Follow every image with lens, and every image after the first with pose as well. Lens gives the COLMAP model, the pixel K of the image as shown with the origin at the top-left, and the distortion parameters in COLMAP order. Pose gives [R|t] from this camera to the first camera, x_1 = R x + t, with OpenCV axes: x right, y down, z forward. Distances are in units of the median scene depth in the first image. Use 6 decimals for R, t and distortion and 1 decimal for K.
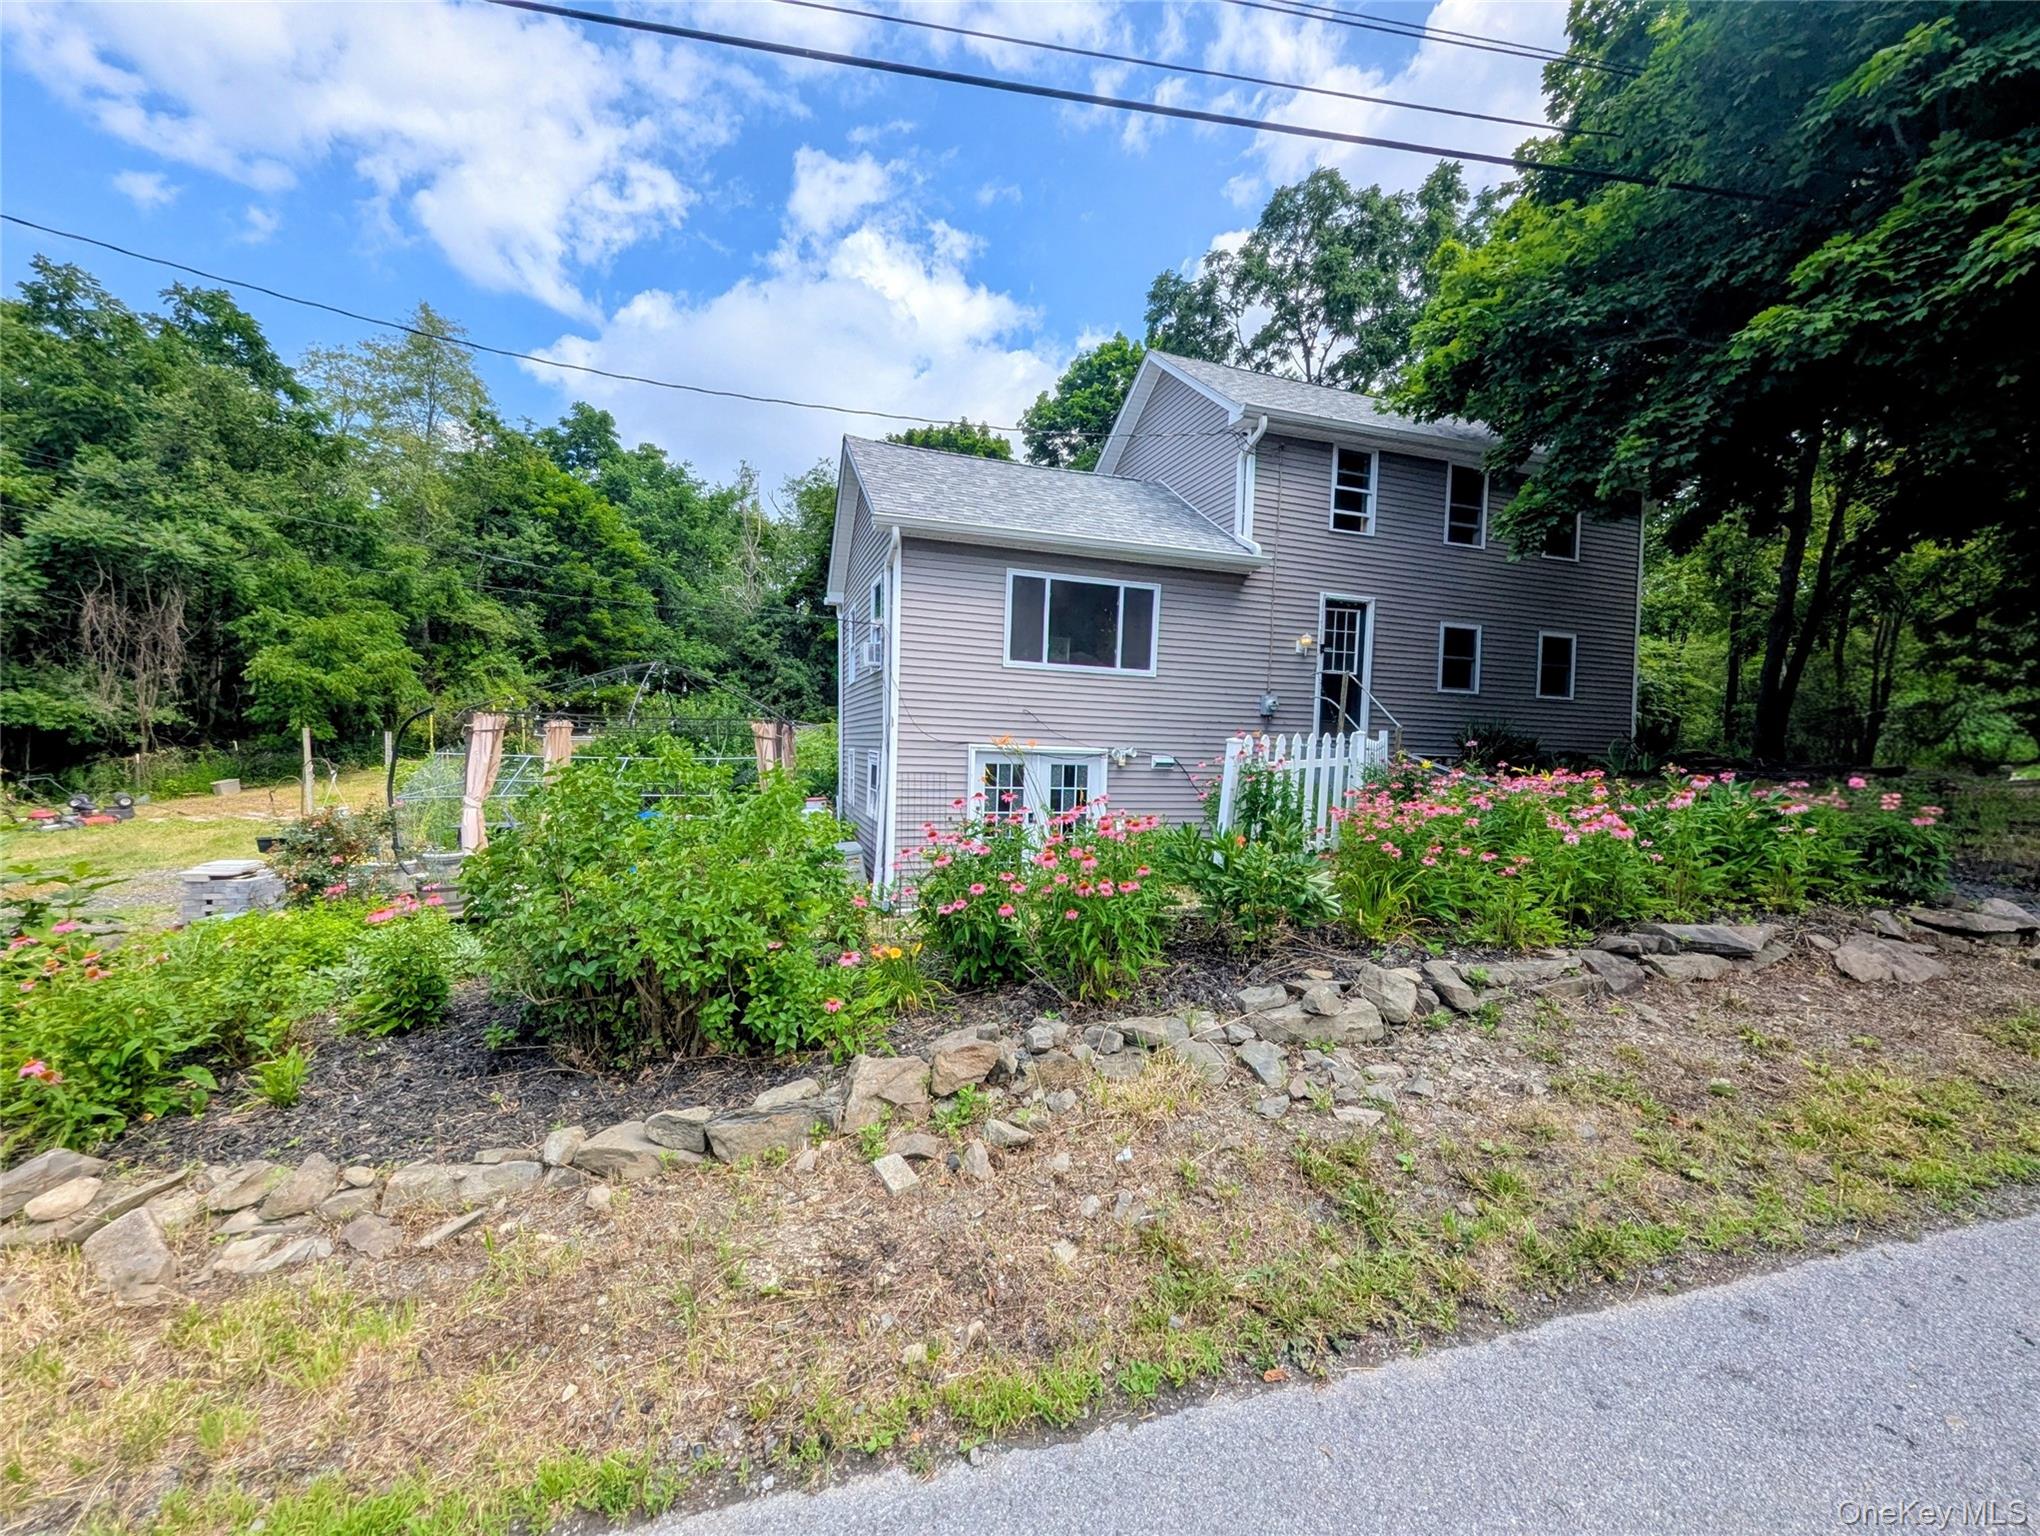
lens RADIAL K [[814.2, 0, 1023.9], [0, 814.2, 815.3], [0, 0, 1]] dist [-0.000197, -0.000048]
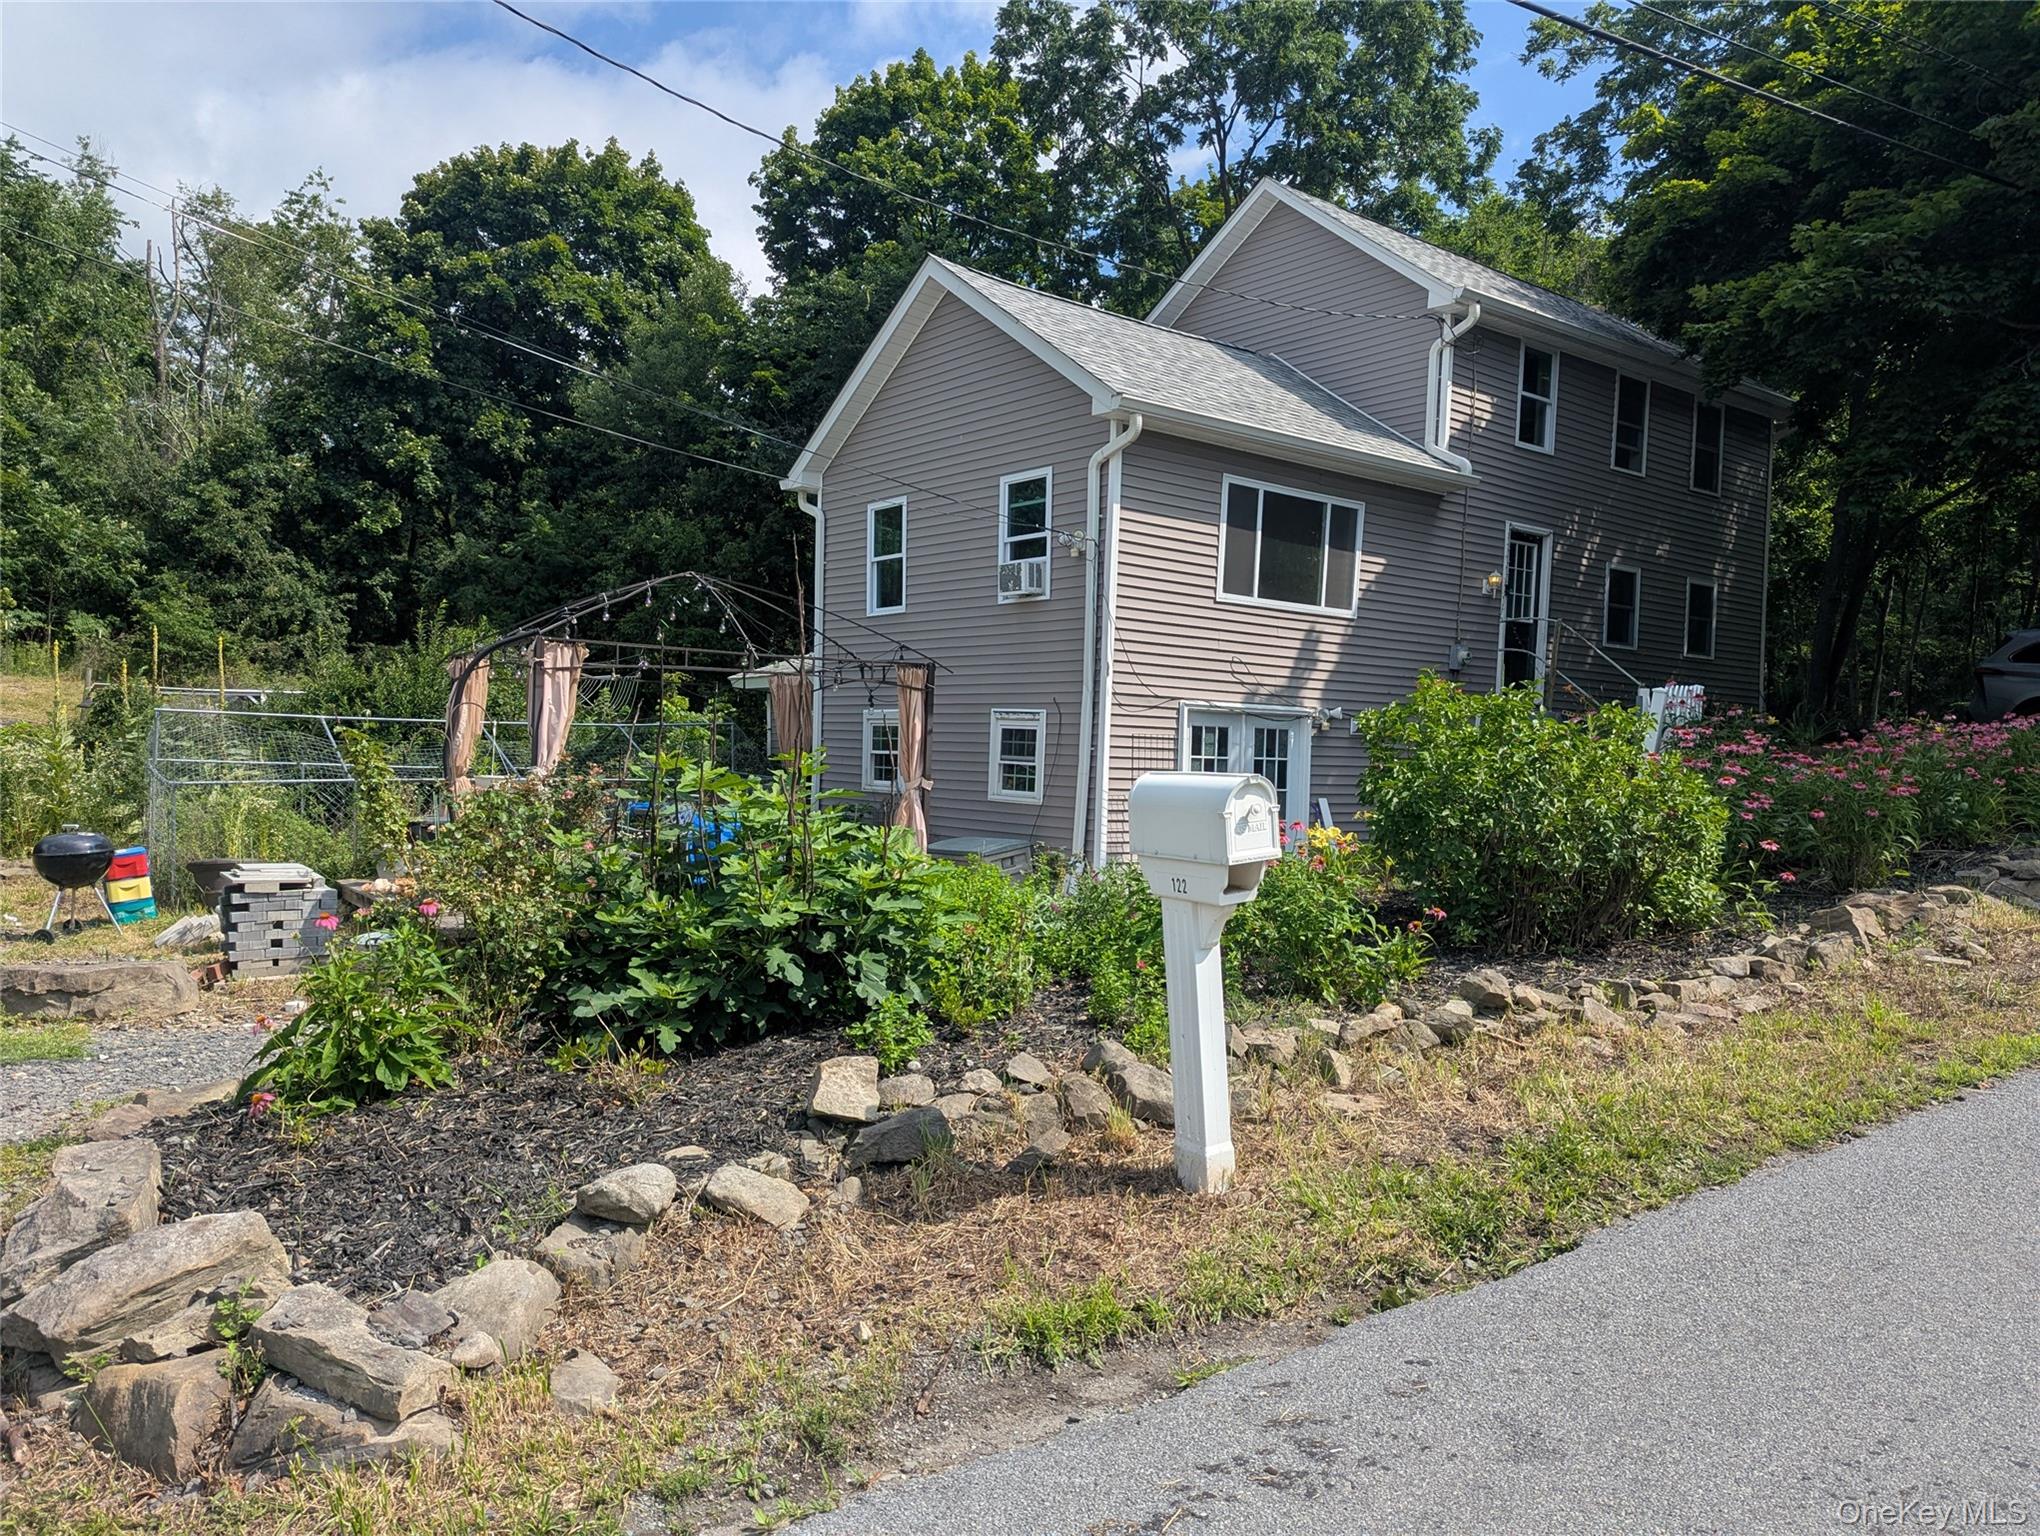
lens RADIAL K [[1410.9, 0, 1032.1], [0, 1410.9, 891.3], [0, 0, 1]] dist [0.051000, 0.001326]
pose [[0.935878, -0.036477, 0.350430, -0.619185], [0.027160, 0.999136, 0.031467, 0.044572], [-0.351274, -0.019931, 0.936060, -0.197861]]
